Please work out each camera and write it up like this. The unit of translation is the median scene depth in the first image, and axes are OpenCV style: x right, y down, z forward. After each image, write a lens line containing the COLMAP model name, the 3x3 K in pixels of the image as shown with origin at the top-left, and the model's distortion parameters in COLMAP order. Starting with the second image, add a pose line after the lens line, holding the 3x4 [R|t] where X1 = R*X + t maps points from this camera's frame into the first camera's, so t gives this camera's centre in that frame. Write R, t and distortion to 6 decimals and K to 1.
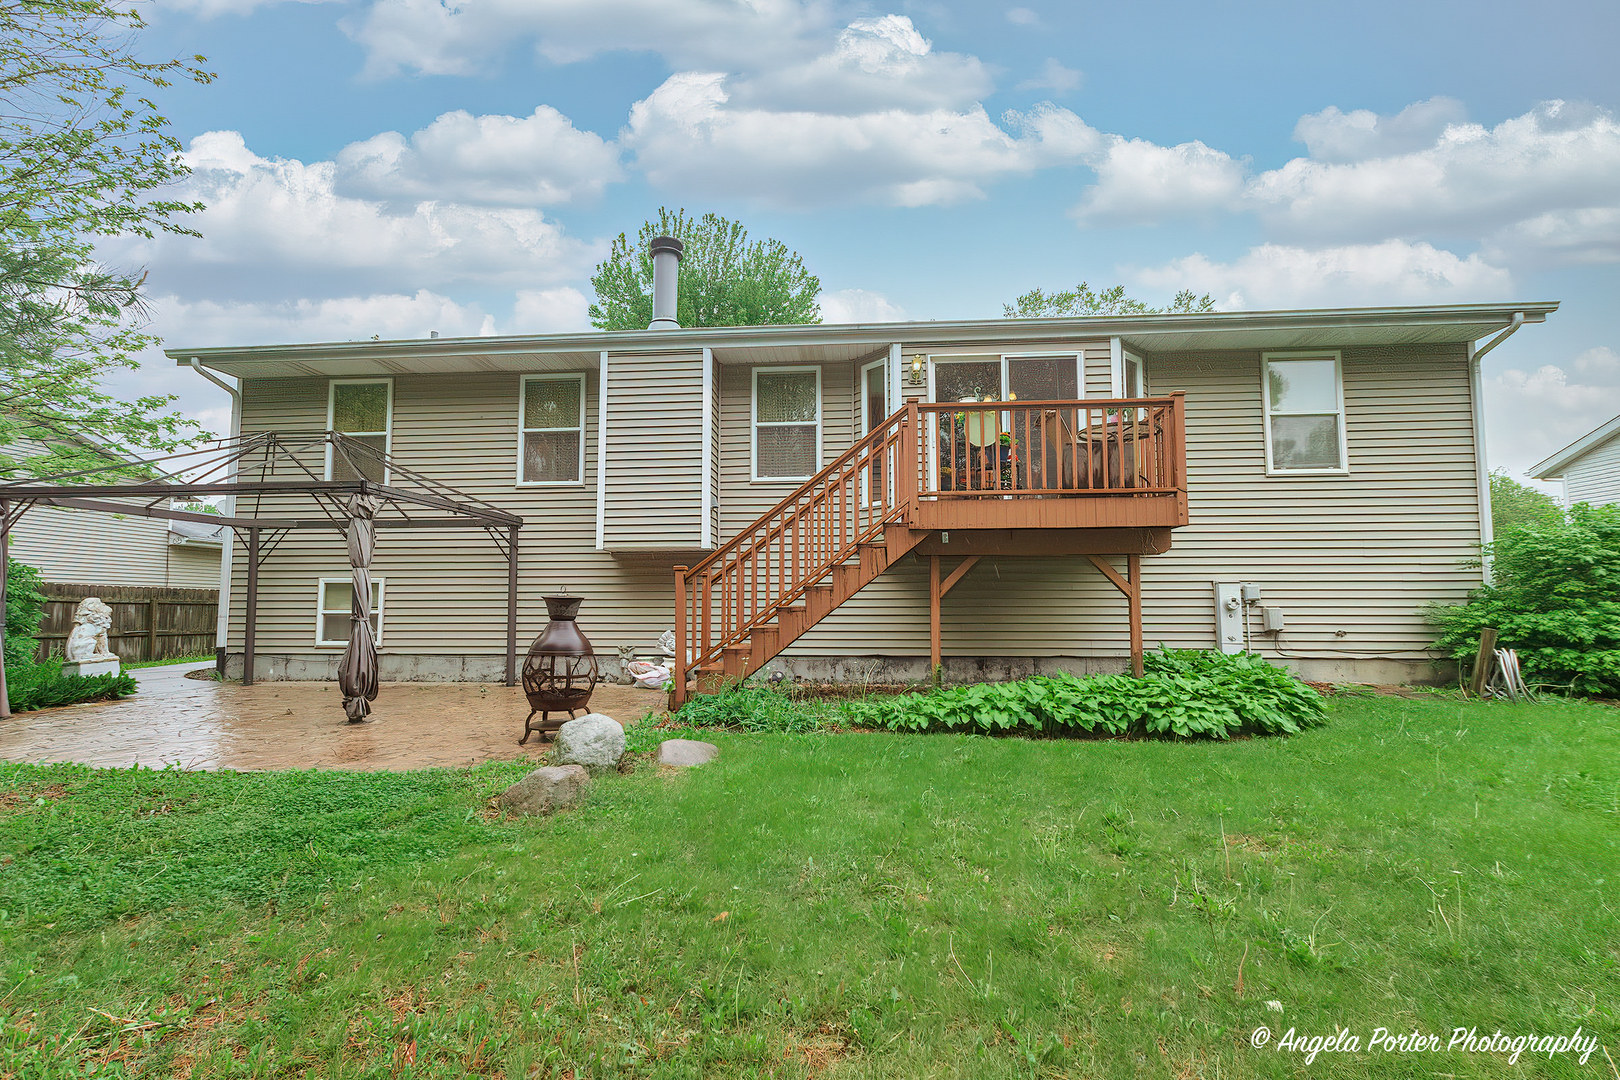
lens RADIAL K [[749.2, 0, 813.8], [0, 749.2, 547.7], [0, 0, 1]] dist [0.032568, -0.016233]
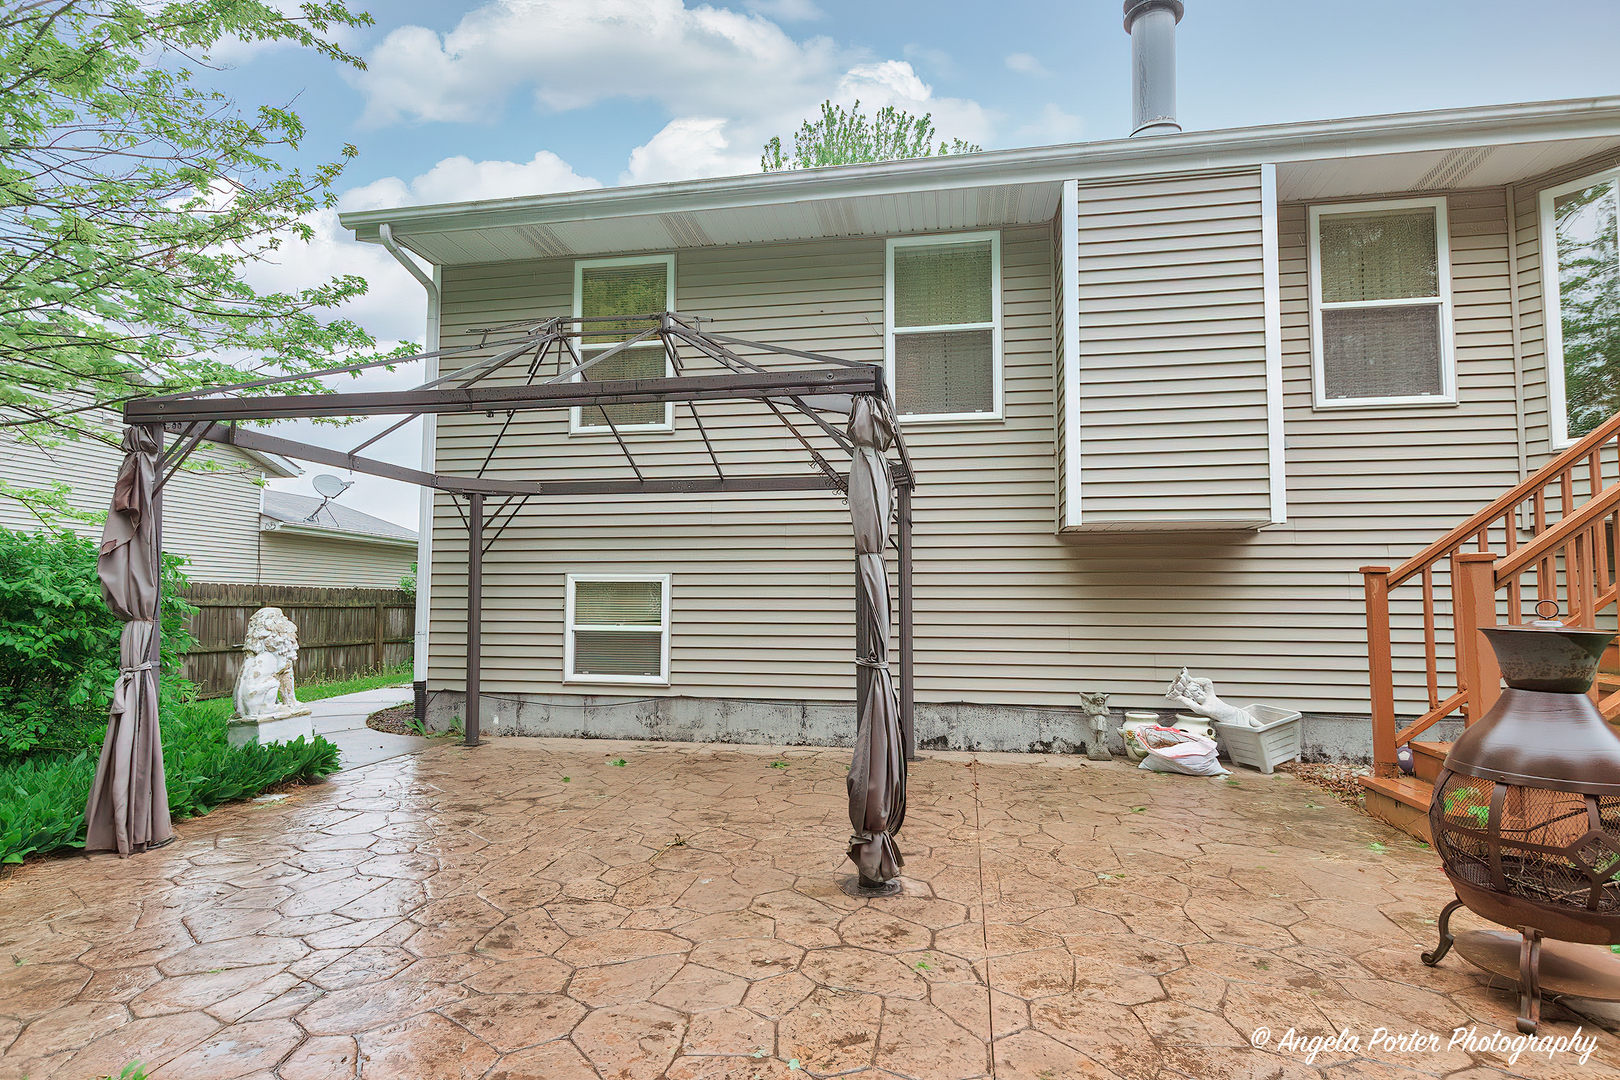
lens RADIAL K [[838.5, 0, 809.6], [0, 838.5, 549.1], [0, 0, 1]] dist [0.000773, 0.000172]
pose [[0.997037, -0.001338, -0.076918, -0.407149], [0.002260, 0.999927, 0.011901, 0.011432], [0.076896, -0.012040, 0.996966, 0.326623]]
